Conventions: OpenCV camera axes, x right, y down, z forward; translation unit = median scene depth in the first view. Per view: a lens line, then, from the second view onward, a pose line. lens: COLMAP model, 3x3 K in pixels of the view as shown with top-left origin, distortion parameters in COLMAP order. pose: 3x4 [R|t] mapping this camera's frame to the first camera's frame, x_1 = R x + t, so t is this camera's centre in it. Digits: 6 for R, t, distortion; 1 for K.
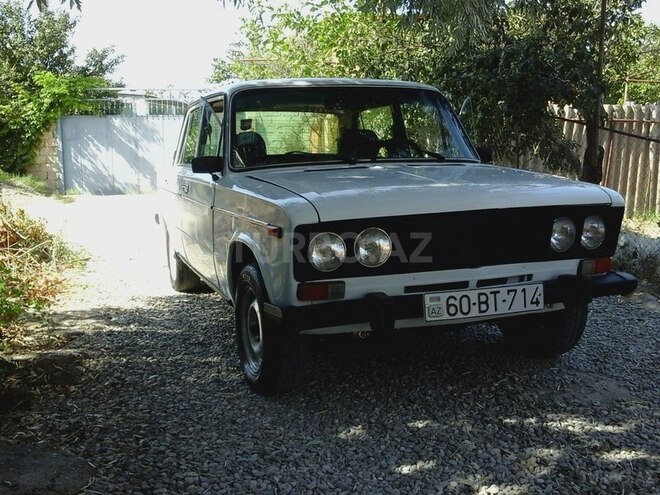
lens RADIAL K [[710.0, 0, 330.0], [0, 710.0, 247.5], [0, 0, 1]] dist [0.011229, -0.025595]
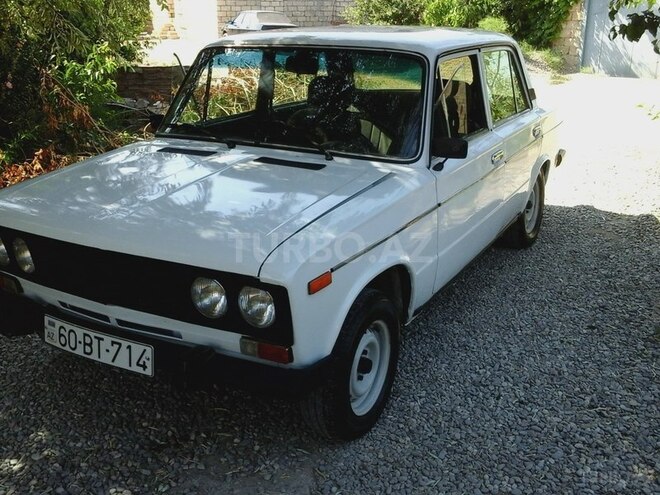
lens RADIAL K [[710.0, 0, 330.0], [0, 710.0, 247.5], [0, 0, 1]] dist [0.011229, -0.025595]
pose [[0.664688, 0.261074, -0.700022, 1.010864], [-0.120523, 0.962156, 0.244398, -0.297216], [0.737336, -0.078079, 0.670999, 0.616892]]
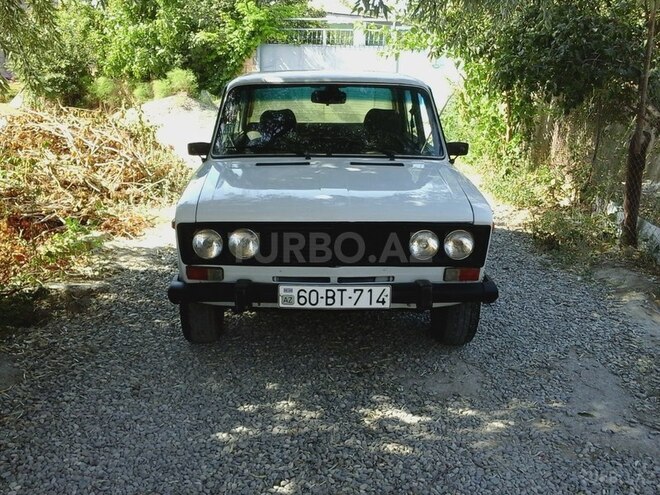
lens RADIAL K [[710.0, 0, 330.0], [0, 710.0, 247.5], [0, 0, 1]] dist [0.011229, -0.025595]
pose [[0.948134, 0.108945, -0.298617, 0.561286], [-0.074179, 0.989327, 0.125415, -0.157670], [0.309093, -0.096760, 0.946097, -0.144662]]
